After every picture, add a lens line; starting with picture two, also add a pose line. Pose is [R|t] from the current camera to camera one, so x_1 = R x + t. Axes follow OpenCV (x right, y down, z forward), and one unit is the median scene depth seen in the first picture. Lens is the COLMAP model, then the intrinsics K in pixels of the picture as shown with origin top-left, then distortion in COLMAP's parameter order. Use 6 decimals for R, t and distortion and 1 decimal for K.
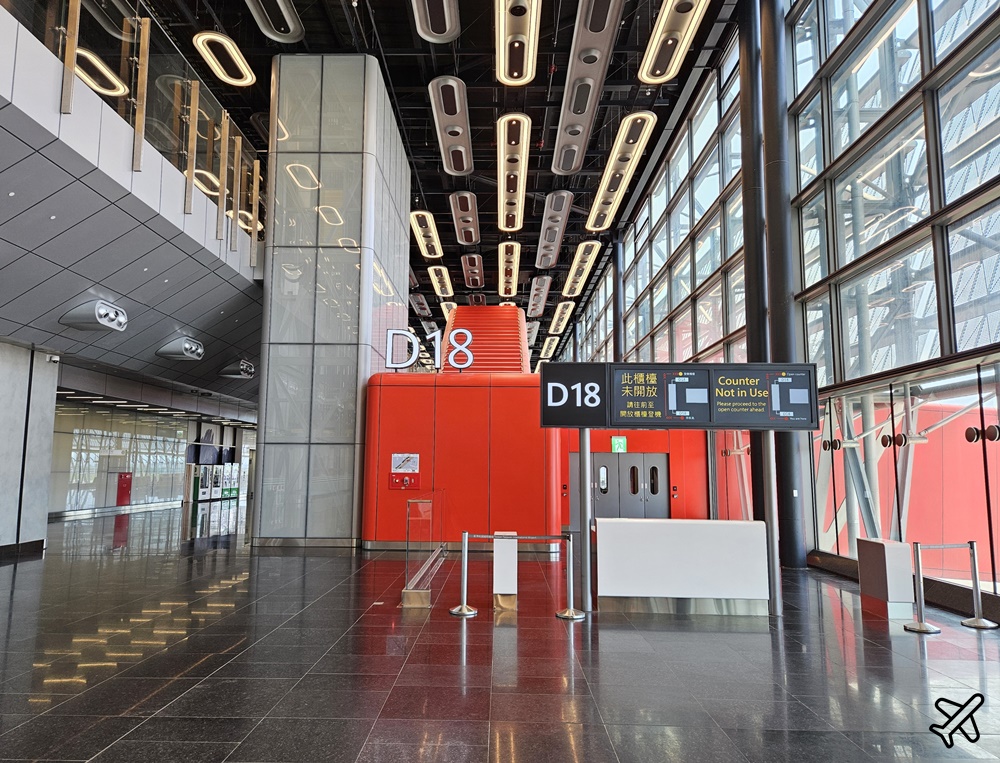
lens RADIAL K [[729.3, 0, 500.0], [0, 729.3, 381.5], [0, 0, 1]] dist [-0.002086, -0.001373]
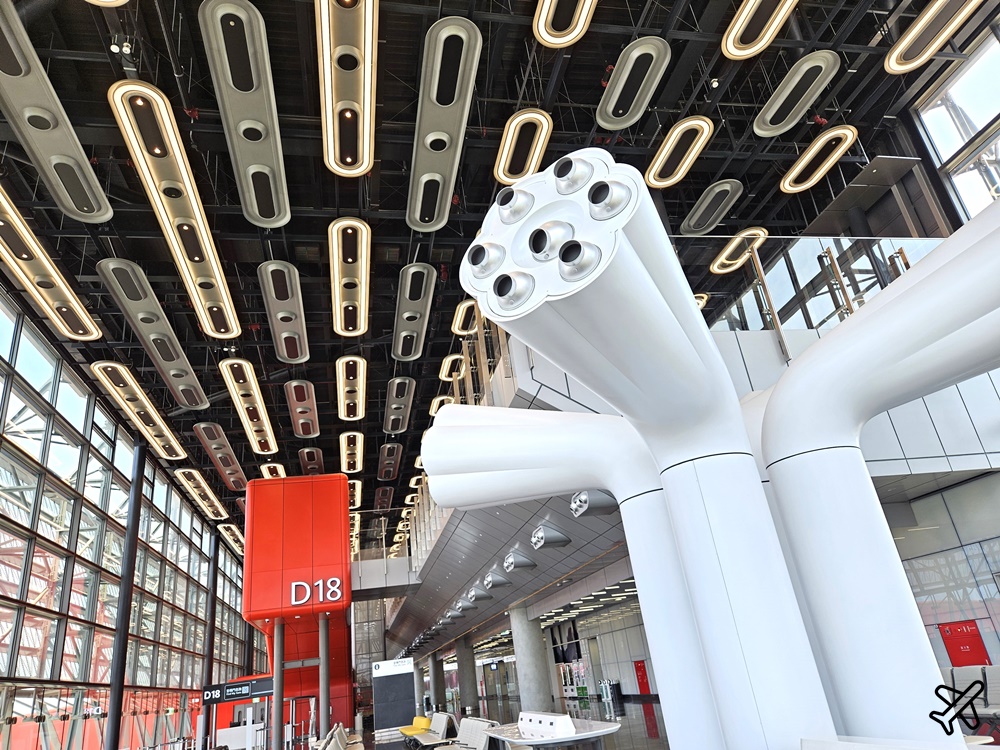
lens RADIAL K [[676.4, 0, 500.0], [0, 676.4, 375.0], [0, 0, 1]] dist [0.001621, -0.000891]
pose [[0.971929, -0.042794, 0.231351, 0.000604], [0.111260, 0.950022, -0.291683, 0.040798], [-0.207306, 0.309235, 0.928115, 0.334095]]
